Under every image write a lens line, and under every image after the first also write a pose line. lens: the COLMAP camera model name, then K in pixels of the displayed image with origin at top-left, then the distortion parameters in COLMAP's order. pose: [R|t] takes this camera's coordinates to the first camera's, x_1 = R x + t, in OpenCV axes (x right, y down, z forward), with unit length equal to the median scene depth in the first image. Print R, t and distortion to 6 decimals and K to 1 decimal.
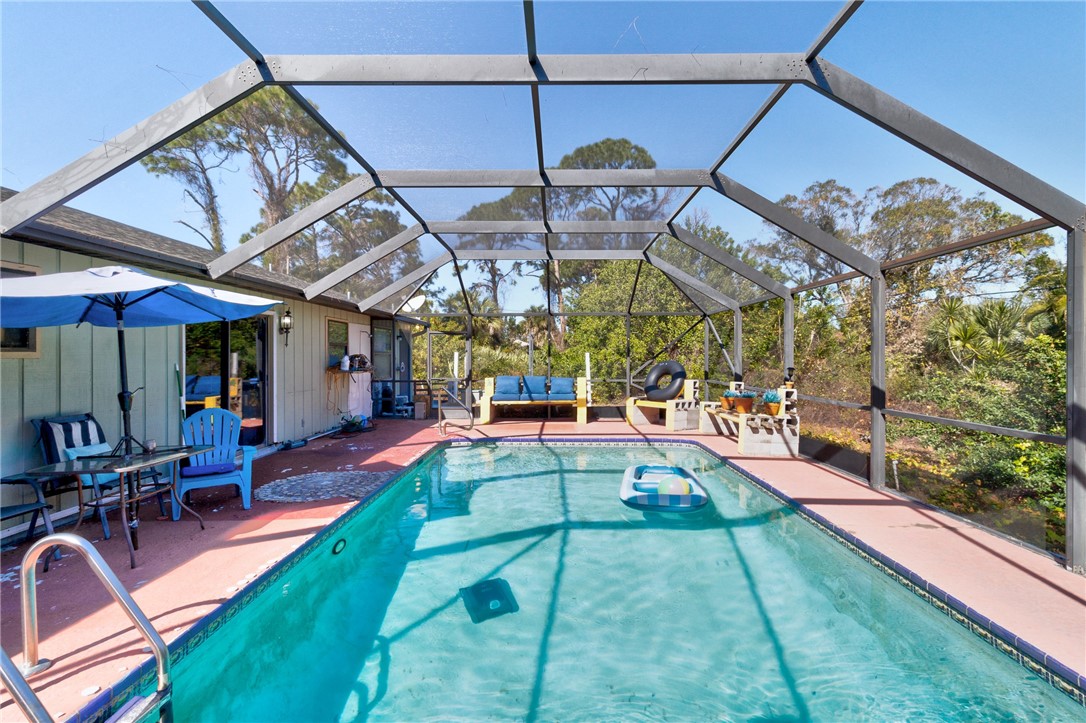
lens RADIAL K [[508.1, 0, 553.4], [0, 508.1, 357.5], [0, 0, 1]] dist [0.003832, 0.000699]
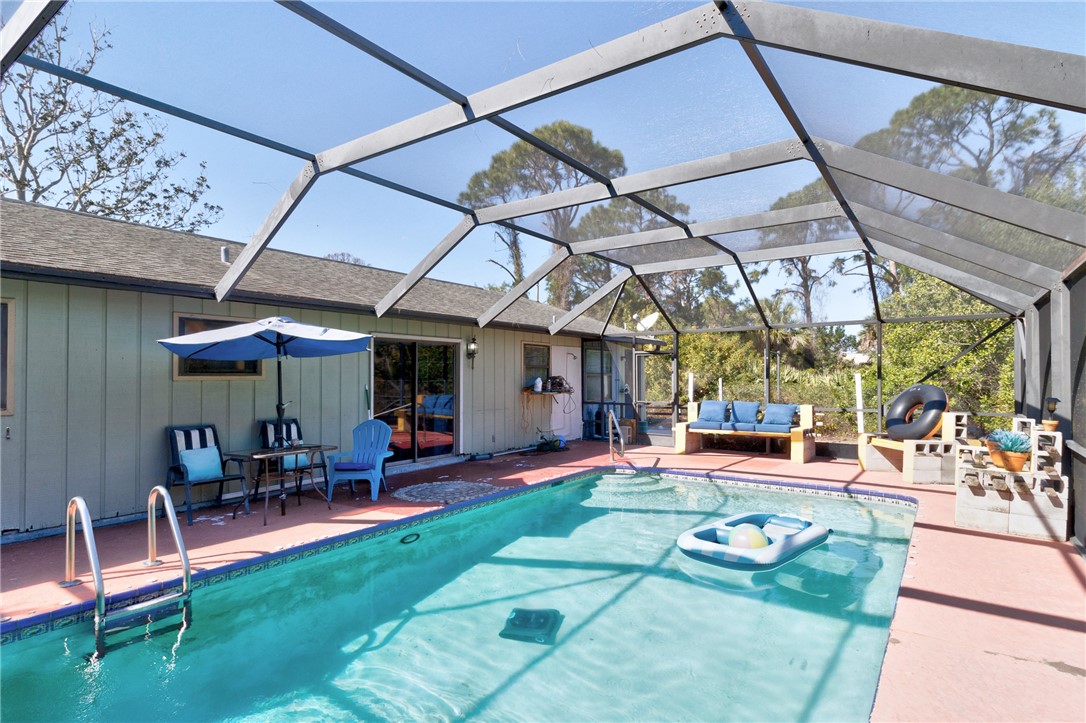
lens RADIAL K [[566.8, 0, 541.5], [0, 566.8, 370.9], [0, 0, 1]] dist [0.004235, 0.000622]
pose [[0.819266, -0.005023, -0.573391, 0.288619], [-0.001971, 0.999931, -0.011574, -0.003717], [0.573410, 0.010612, 0.819200, 0.046952]]
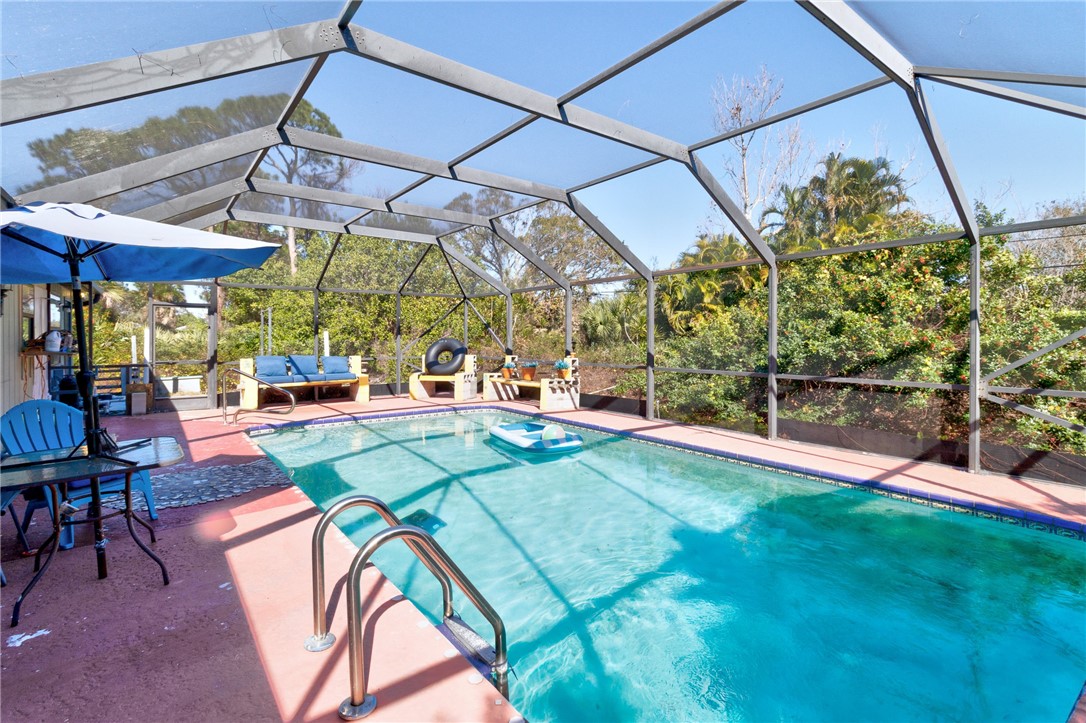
lens RADIAL K [[508.1, 0, 556.5], [0, 508.1, 339.7], [0, 0, 1]] dist [0.003832, 0.000699]
pose [[0.783782, -0.003616, 0.621025, -0.321518], [0.002404, 0.999993, 0.002789, 0.008266], [-0.621031, -0.000693, 0.783786, -0.009951]]
